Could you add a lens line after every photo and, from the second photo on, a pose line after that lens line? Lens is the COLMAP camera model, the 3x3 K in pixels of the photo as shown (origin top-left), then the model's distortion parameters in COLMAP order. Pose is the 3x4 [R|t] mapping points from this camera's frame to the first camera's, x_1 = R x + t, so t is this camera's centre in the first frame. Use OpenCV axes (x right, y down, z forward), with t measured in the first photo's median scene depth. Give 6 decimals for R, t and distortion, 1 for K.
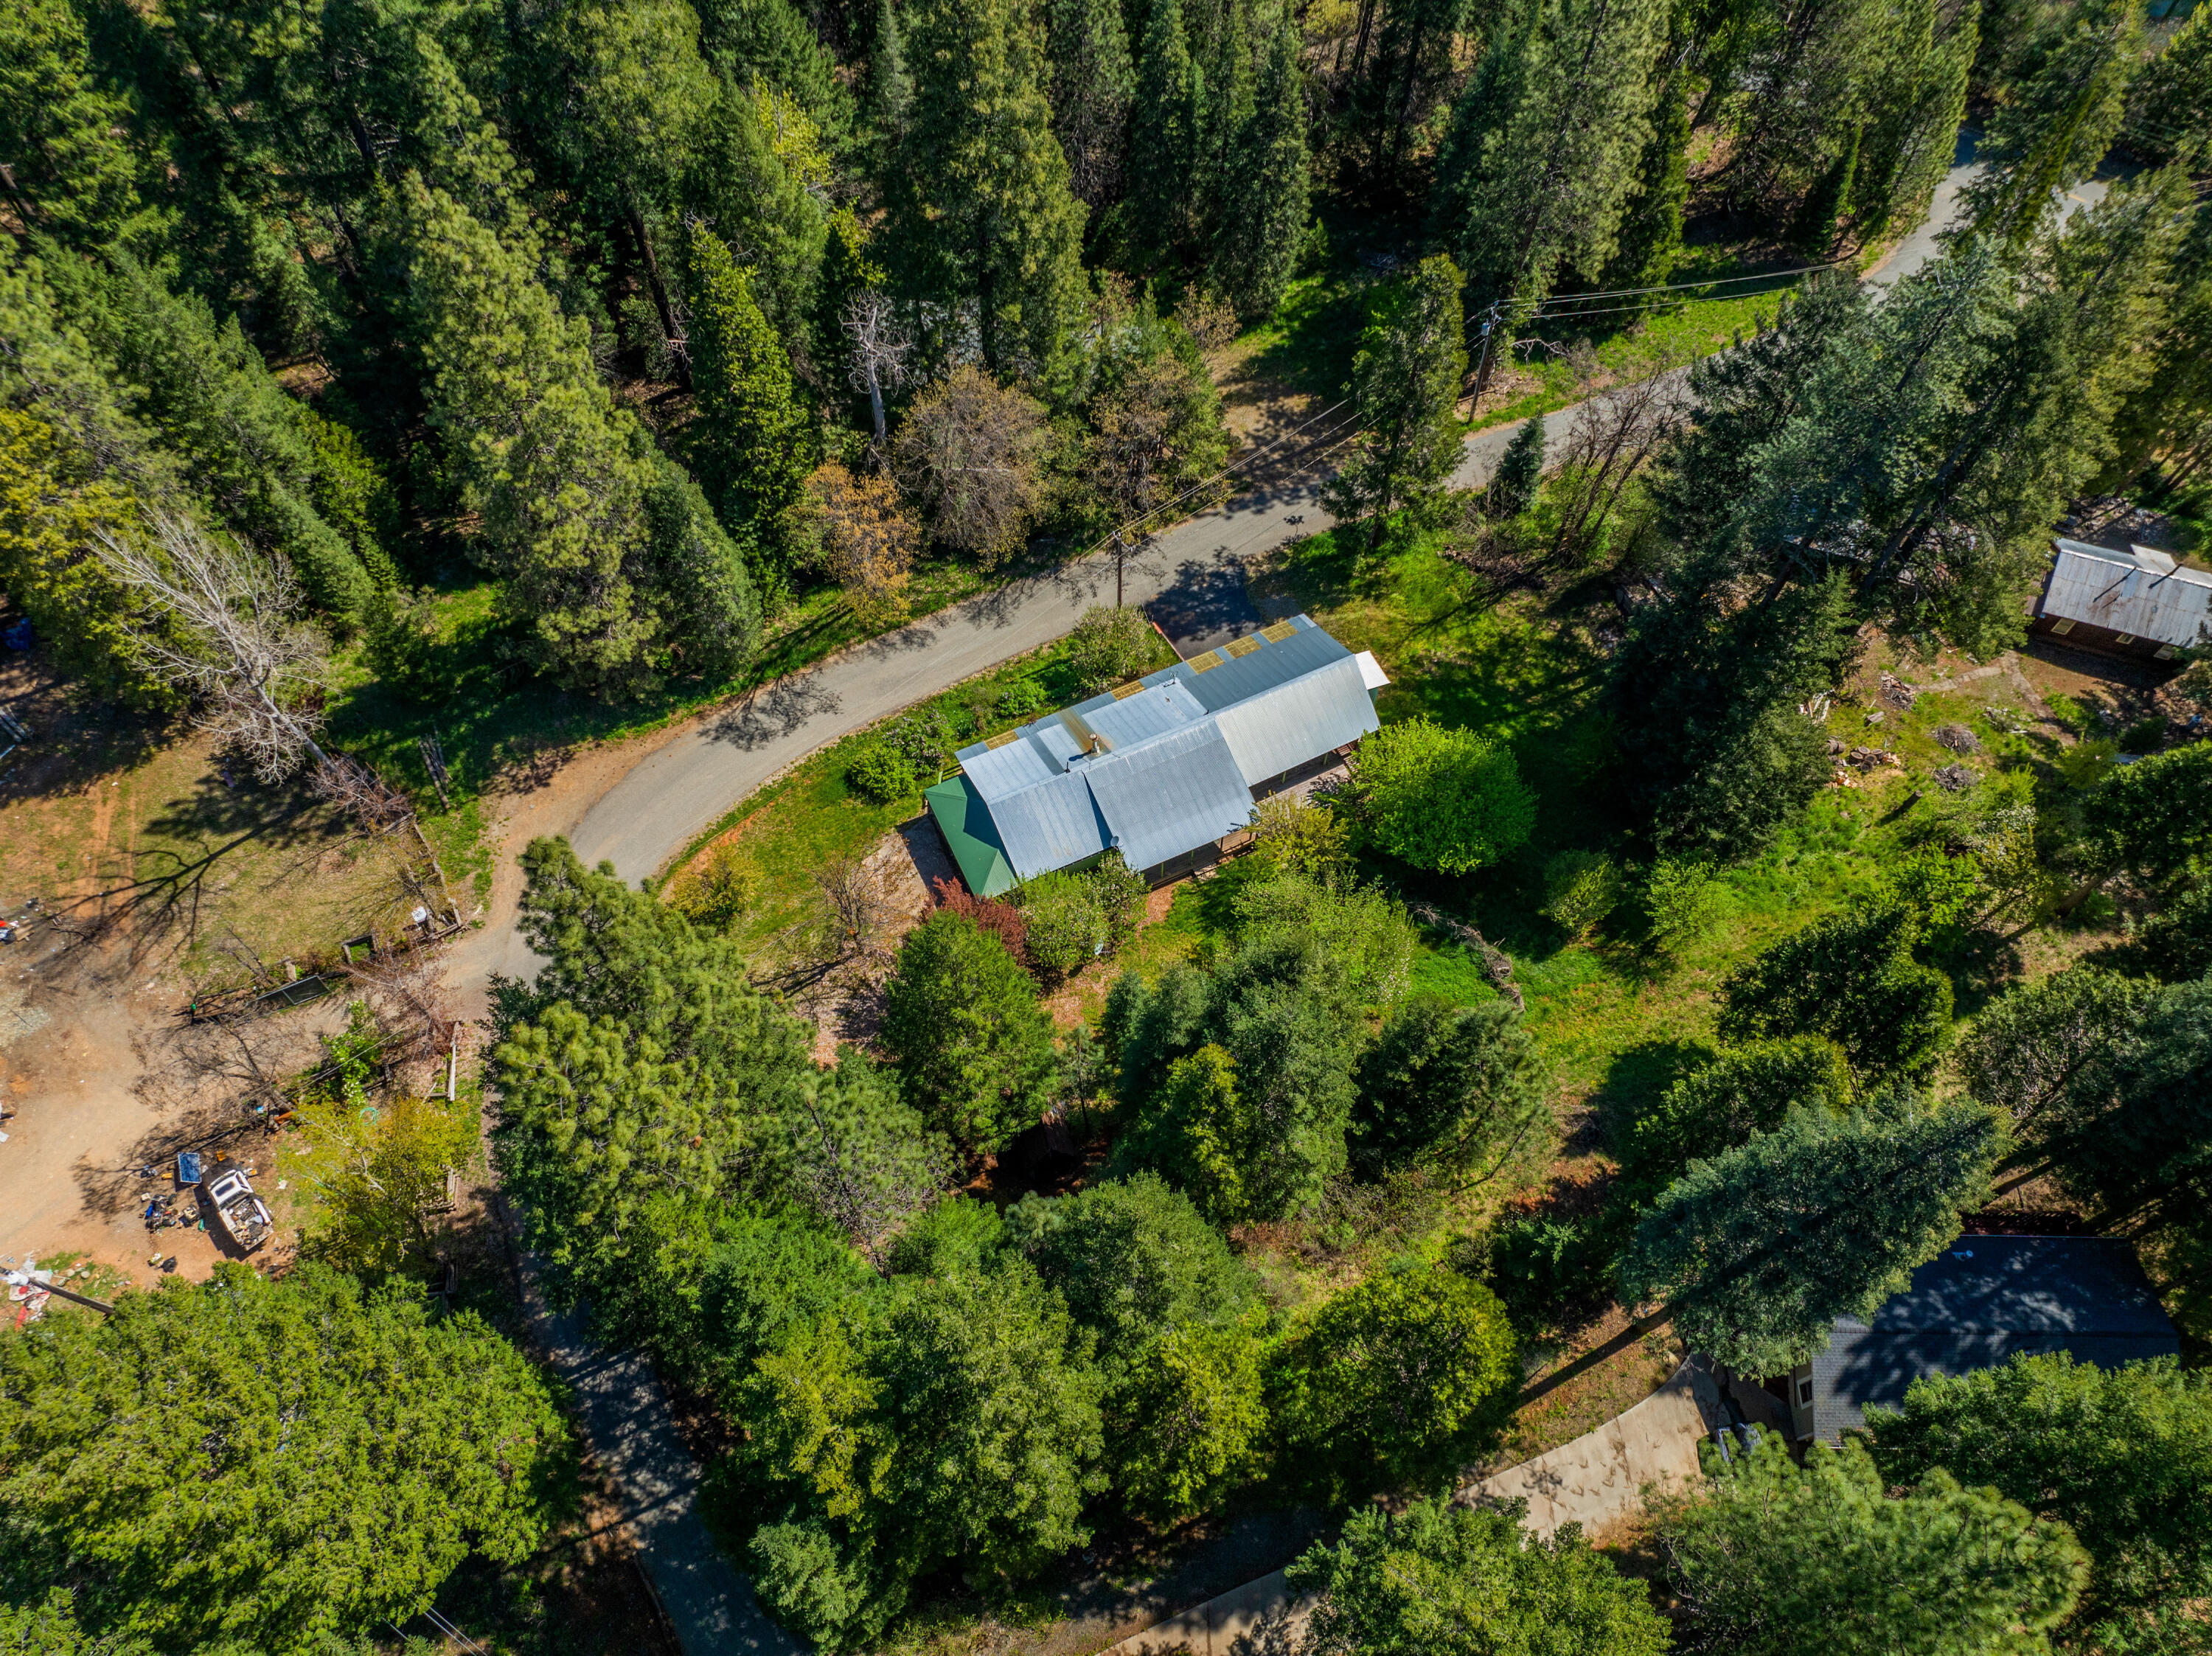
lens RADIAL K [[1526.3, 0, 1106.0], [0, 1526.3, 828.0], [0, 0, 1]] dist [-0.031236, -0.002266]
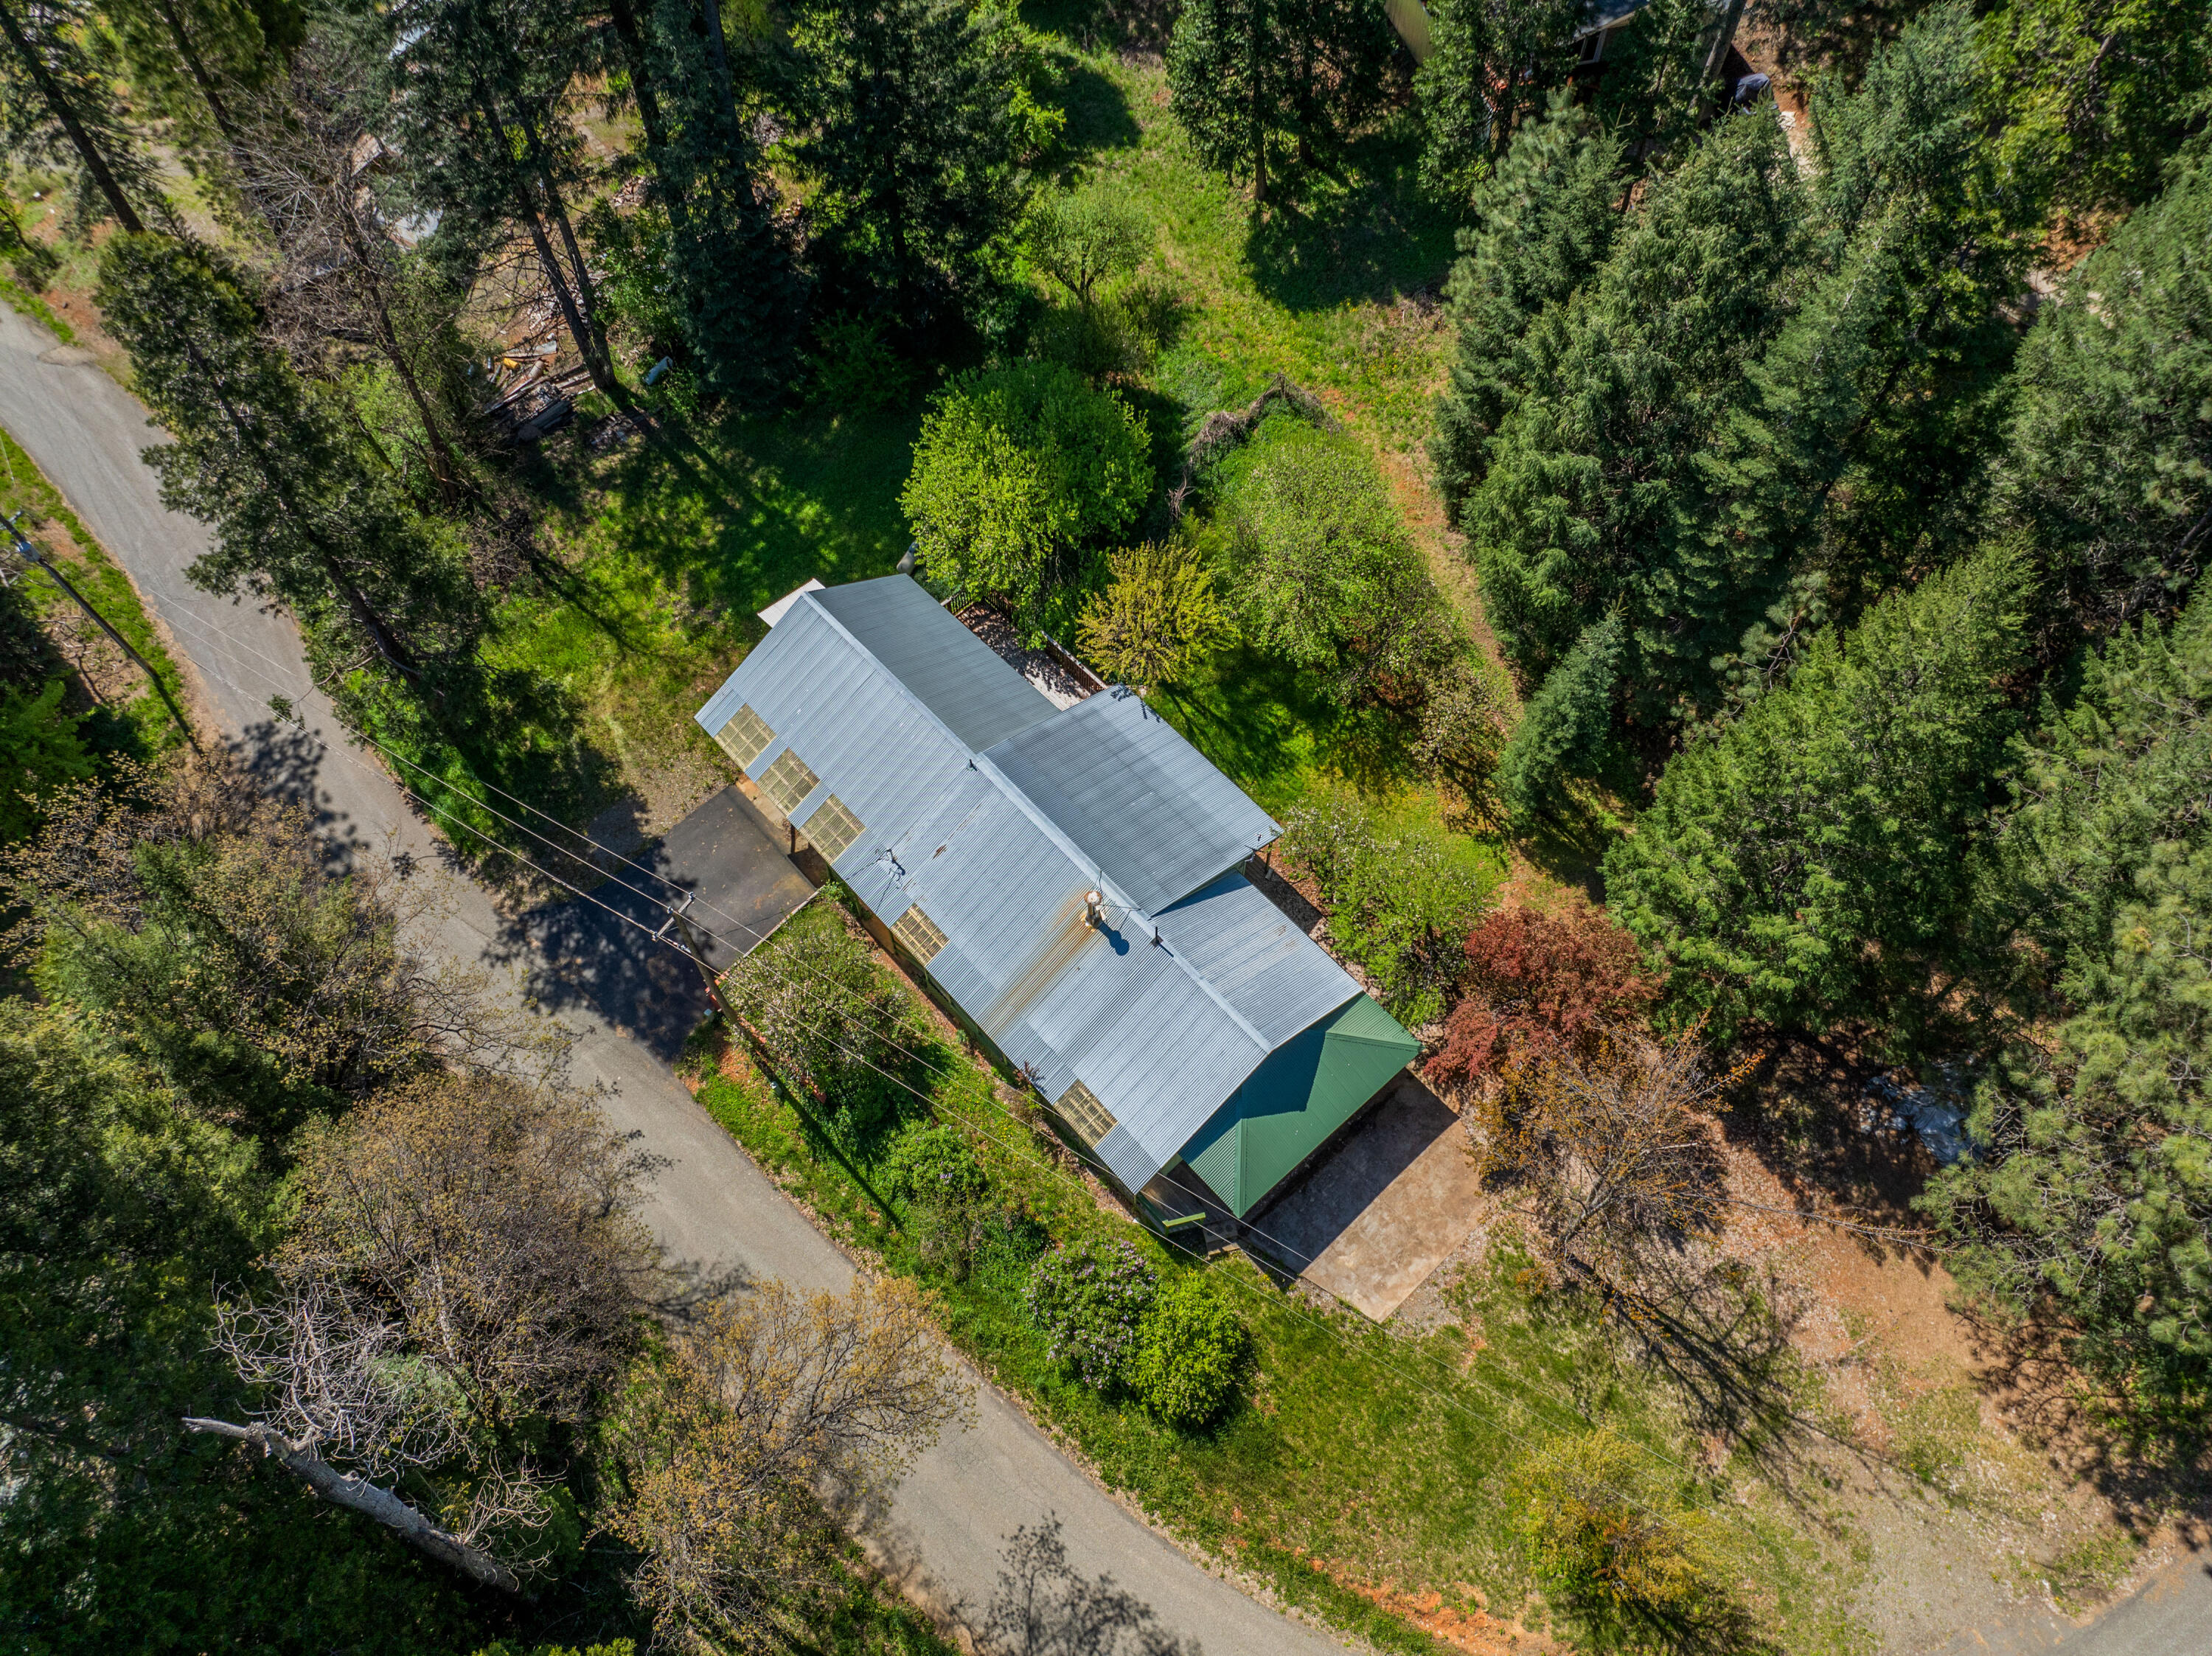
lens RADIAL K [[1557.8, 0, 1106.0], [0, 1557.8, 828.0], [0, 0, 1]] dist [-0.034660, 0.001931]
pose [[-0.281788, -0.817844, 0.501723, -0.241746], [0.842537, 0.039263, 0.537205, -0.320293], [-0.459049, 0.574099, 0.678000, 0.548443]]
